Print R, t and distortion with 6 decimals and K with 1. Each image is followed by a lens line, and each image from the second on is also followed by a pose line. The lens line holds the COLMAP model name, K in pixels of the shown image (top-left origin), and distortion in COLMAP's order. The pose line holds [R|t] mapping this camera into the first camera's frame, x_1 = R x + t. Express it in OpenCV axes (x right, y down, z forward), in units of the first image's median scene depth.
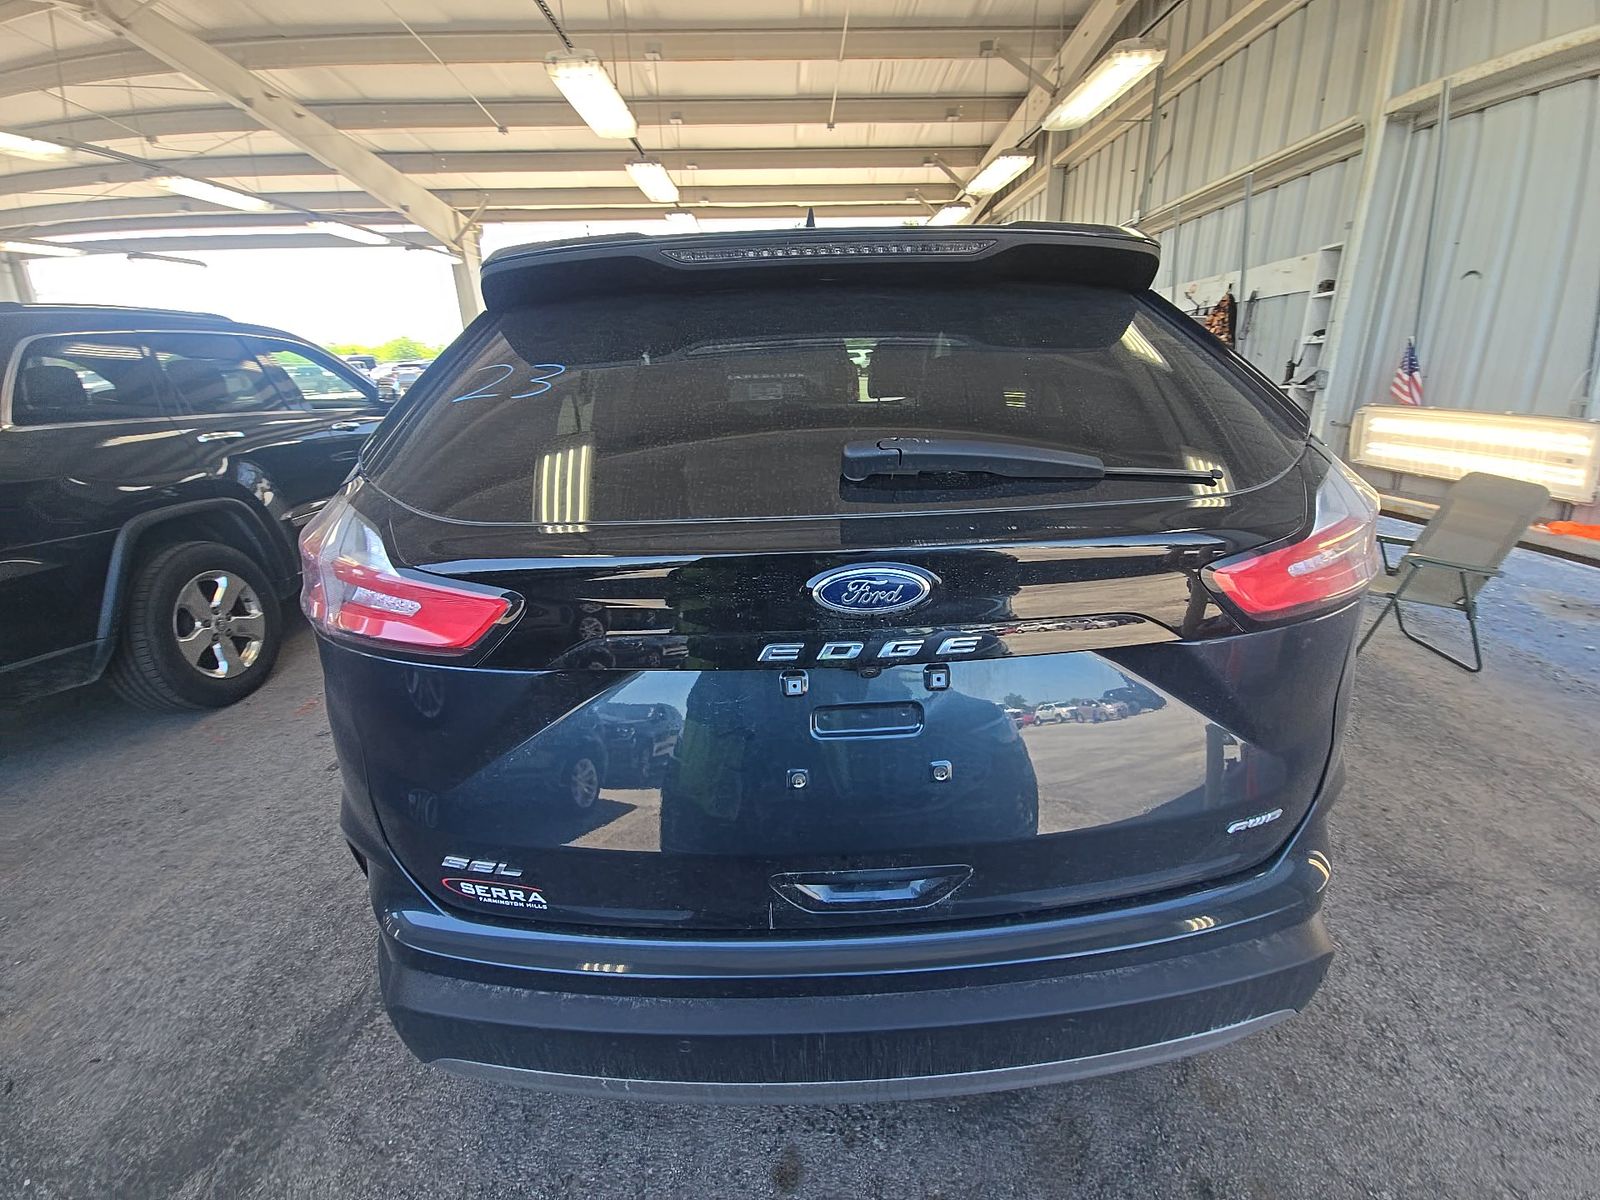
lens RADIAL K [[641.2, 0, 800.0], [0, 641.2, 600.0], [0, 0, 1]] dist [0.027707, -0.020537]
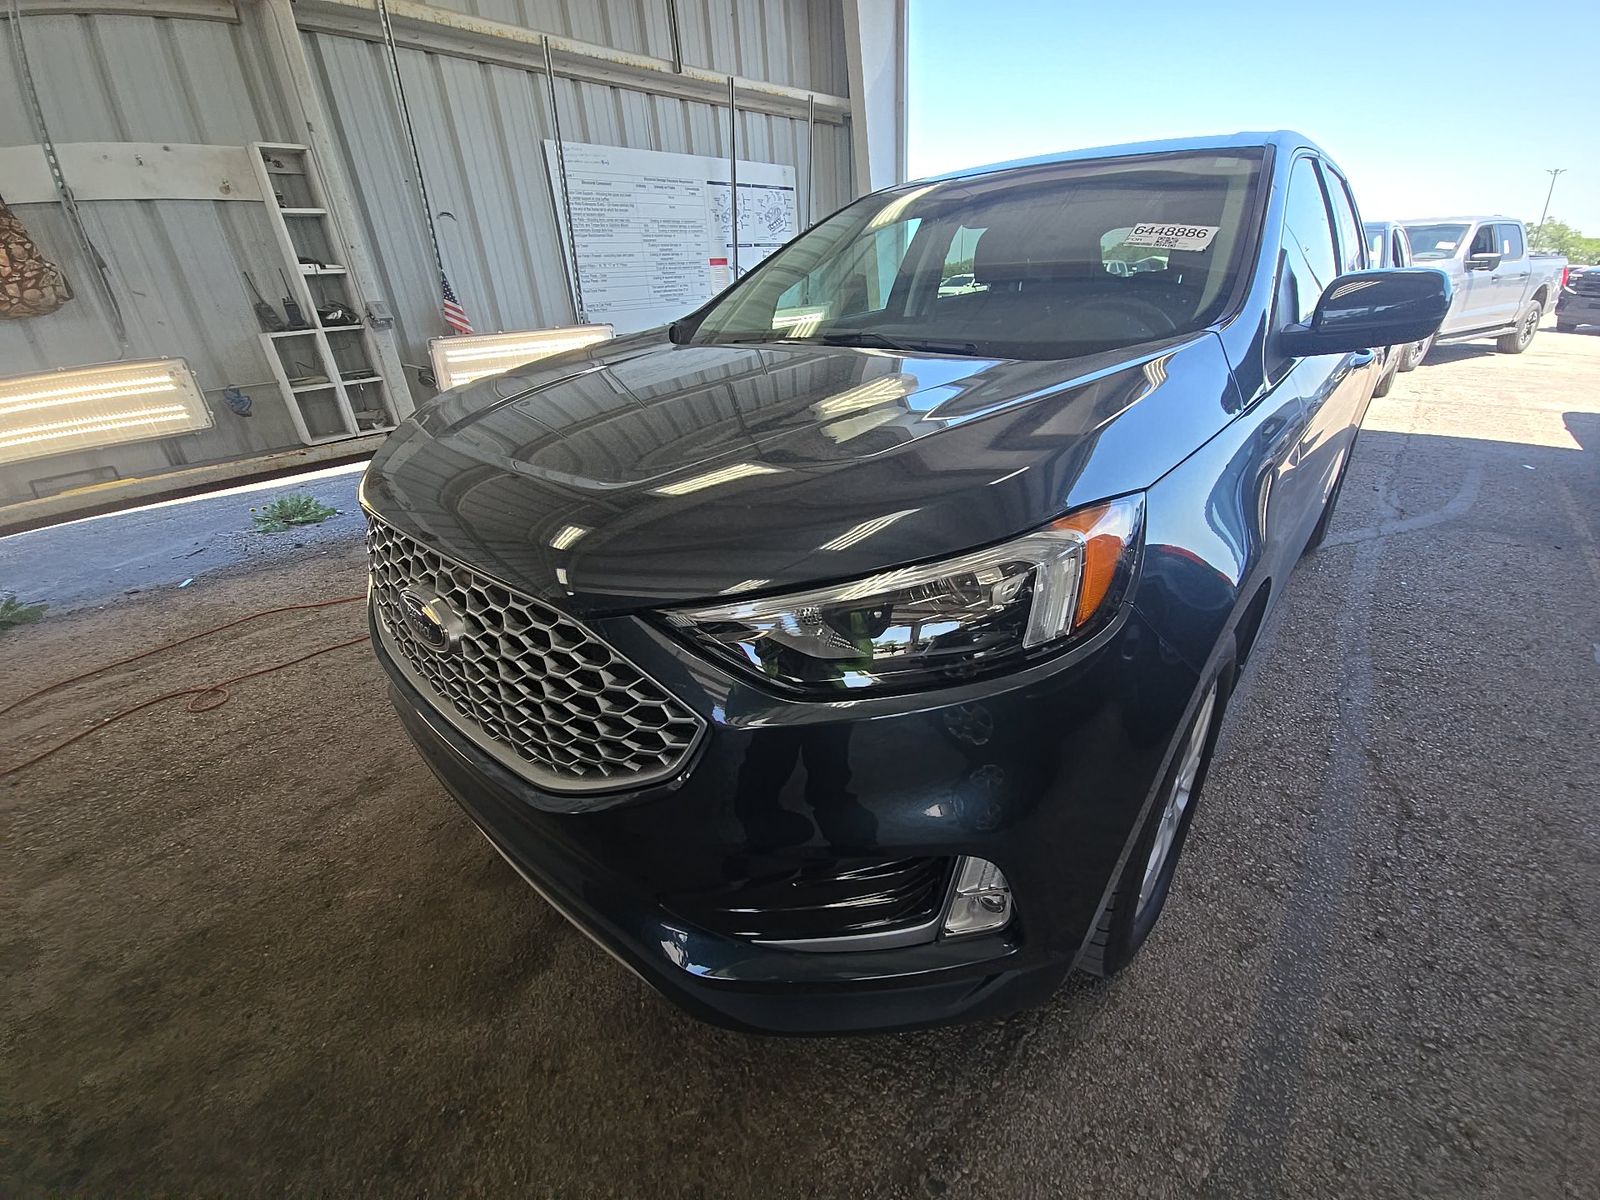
lens RADIAL K [[641.2, 0, 800.0], [0, 641.2, 600.0], [0, 0, 1]] dist [0.027707, -0.020537]
pose [[-0.741729, -0.244595, 0.624508, -0.180587], [0.279762, 0.733429, 0.619529, -0.298020], [-0.609566, 0.634236, -0.475577, 0.883569]]
